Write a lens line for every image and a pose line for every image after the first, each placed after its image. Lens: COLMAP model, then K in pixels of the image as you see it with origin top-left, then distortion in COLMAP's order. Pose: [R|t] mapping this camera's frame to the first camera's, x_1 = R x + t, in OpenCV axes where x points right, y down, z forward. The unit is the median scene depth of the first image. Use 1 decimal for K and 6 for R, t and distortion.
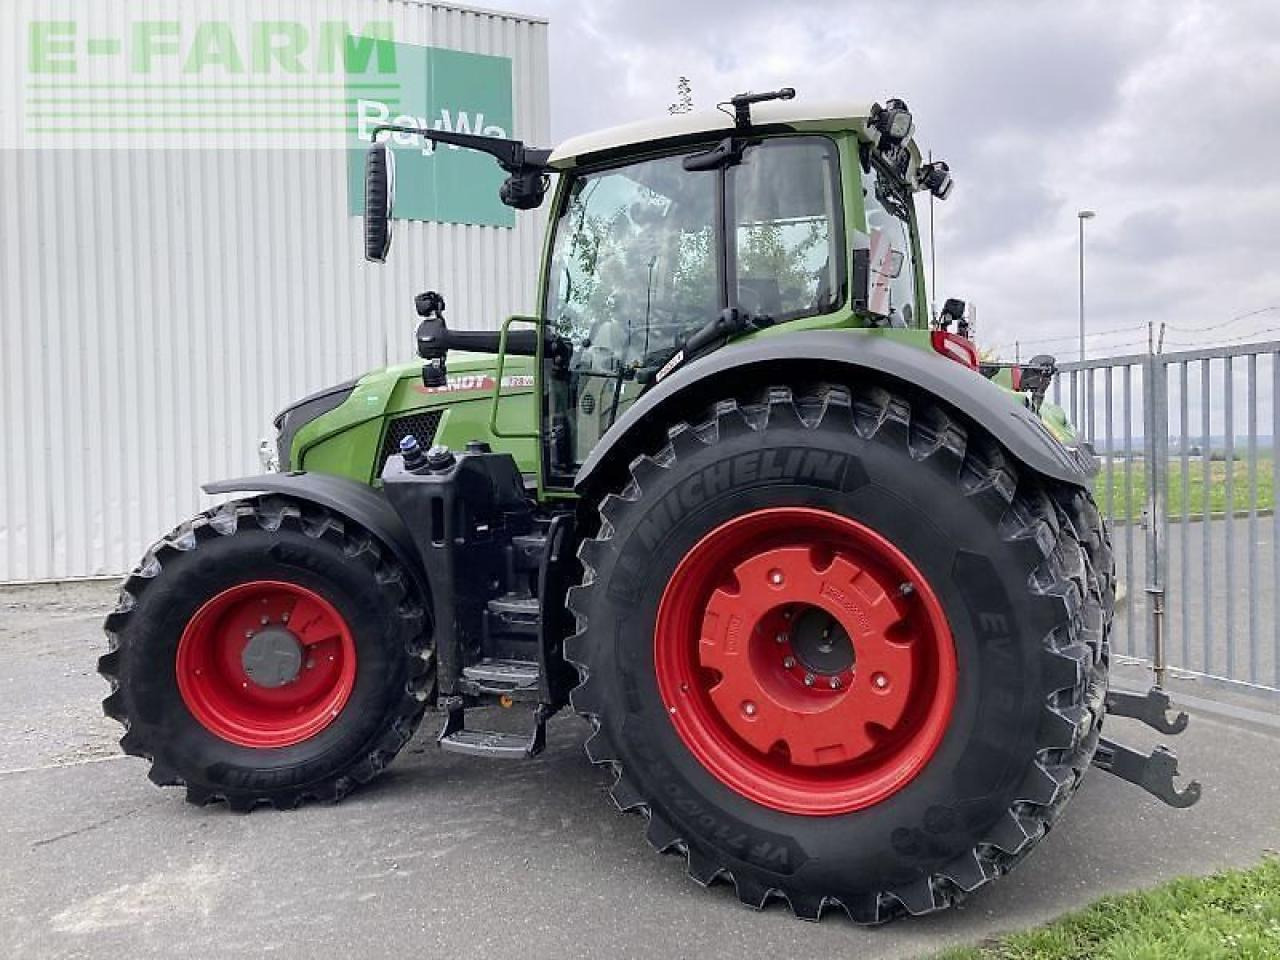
lens RADIAL K [[1038.8, 0, 648.5], [0, 1038.8, 491.1], [0, 0, 1]] dist [0.046825, -0.041951]
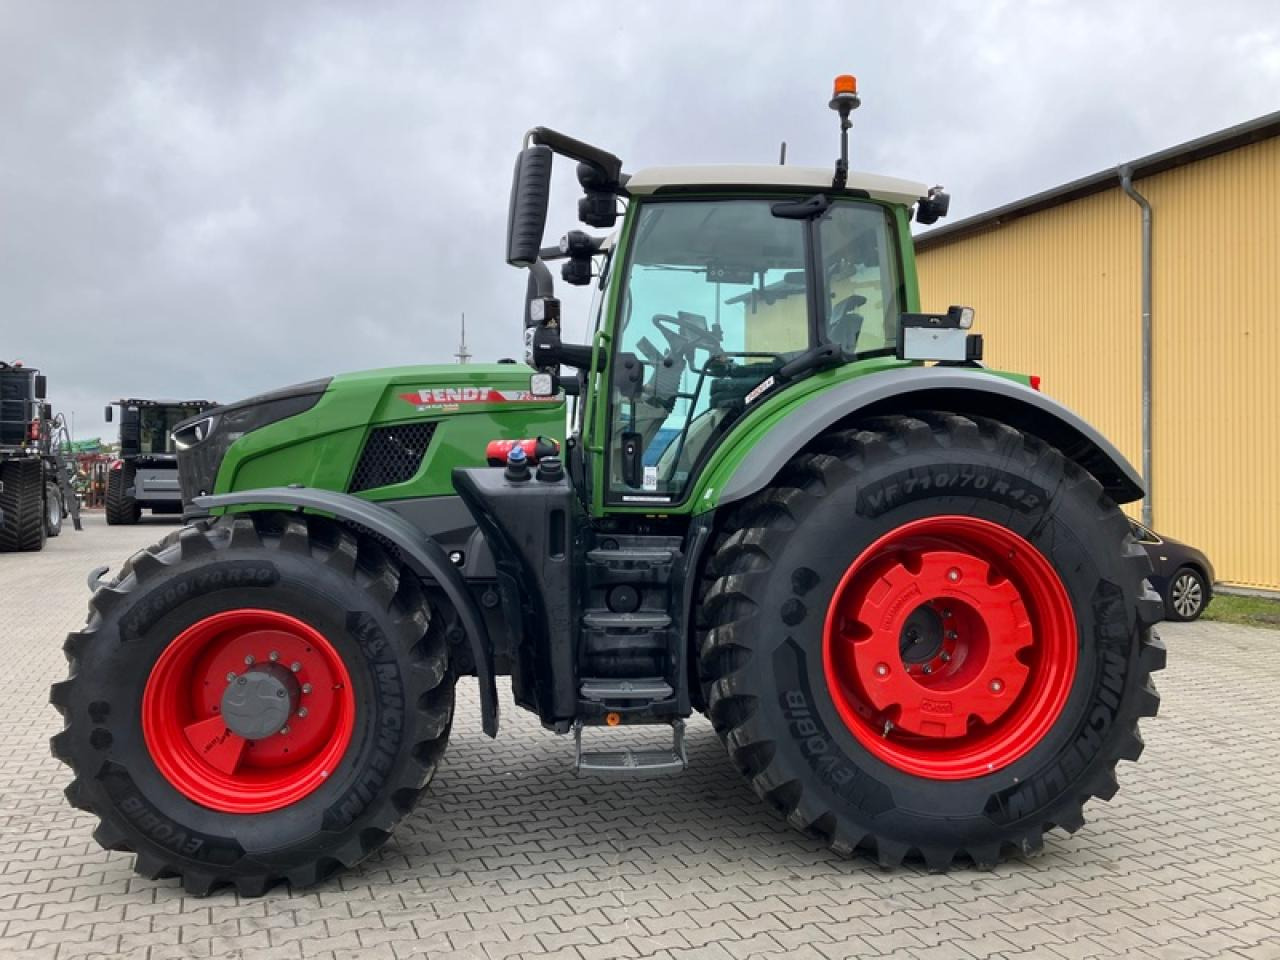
lens RADIAL K [[1038.8, 0, 628.8], [0, 1038.8, 470.8], [0, 0, 1]] dist [0.046825, -0.041951]
pose [[0.853284, 0.028122, 0.520687, -0.661689], [0.005659, 0.997986, -0.063174, 0.031318], [-0.521416, 0.056852, 0.851407, 0.150715]]
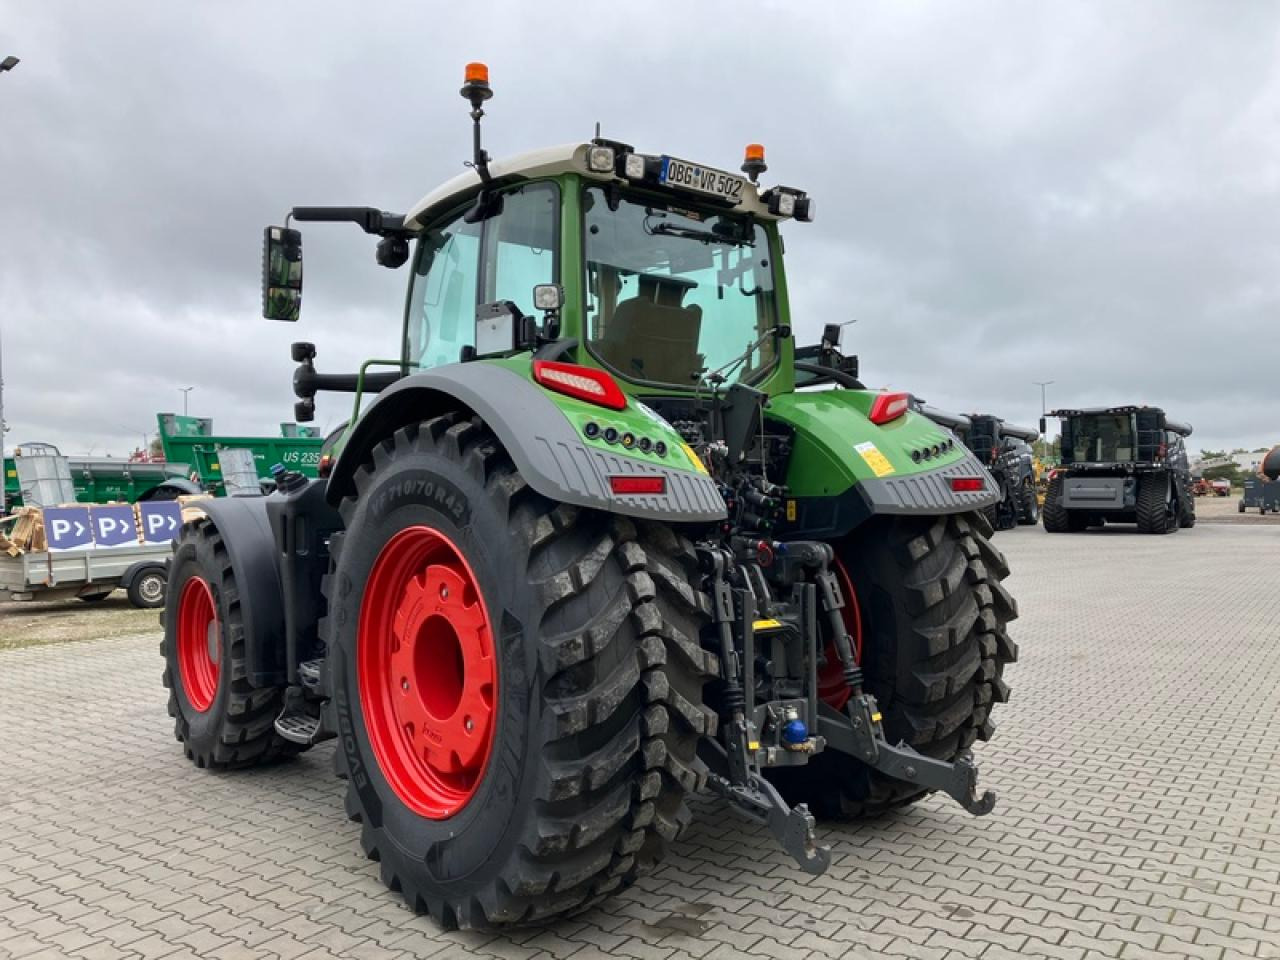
lens RADIAL K [[1038.8, 0, 632.1], [0, 1038.8, 468.9], [0, 0, 1]] dist [0.046825, -0.041951]
pose [[0.900651, 0.007032, -0.434486, 0.664477], [-0.035232, 0.997759, -0.056885, 0.008823], [0.433112, 0.066541, 0.898880, 0.096041]]
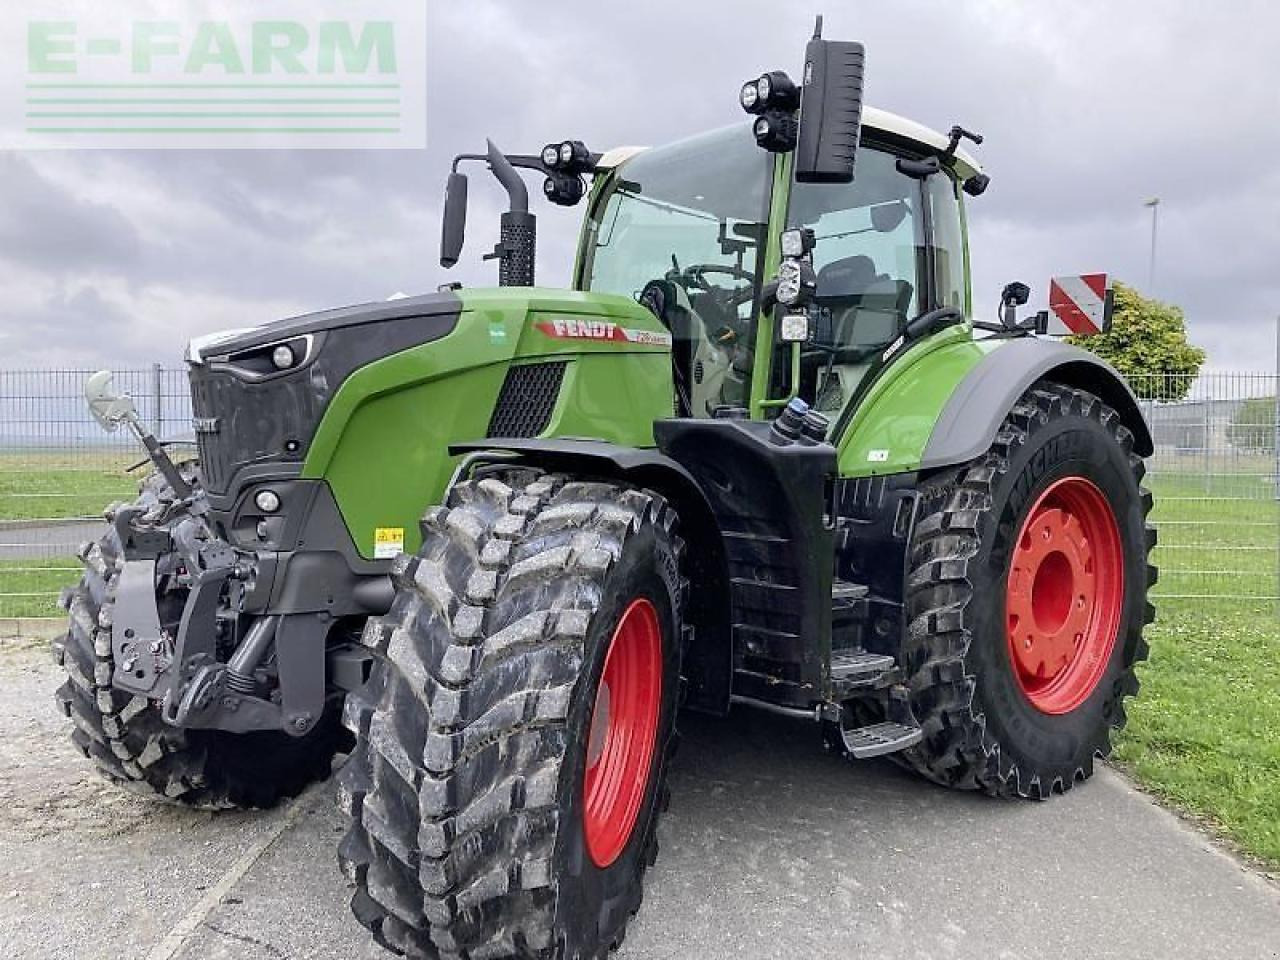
lens RADIAL K [[1038.8, 0, 641.0], [0, 1038.8, 489.4], [0, 0, 1]] dist [0.046825, -0.041951]
pose [[0.410606, -0.012816, 0.911723, -1.061974], [0.014950, 0.999861, 0.007322, 0.011618], [-0.911690, 0.010624, 0.410741, 0.799240]]
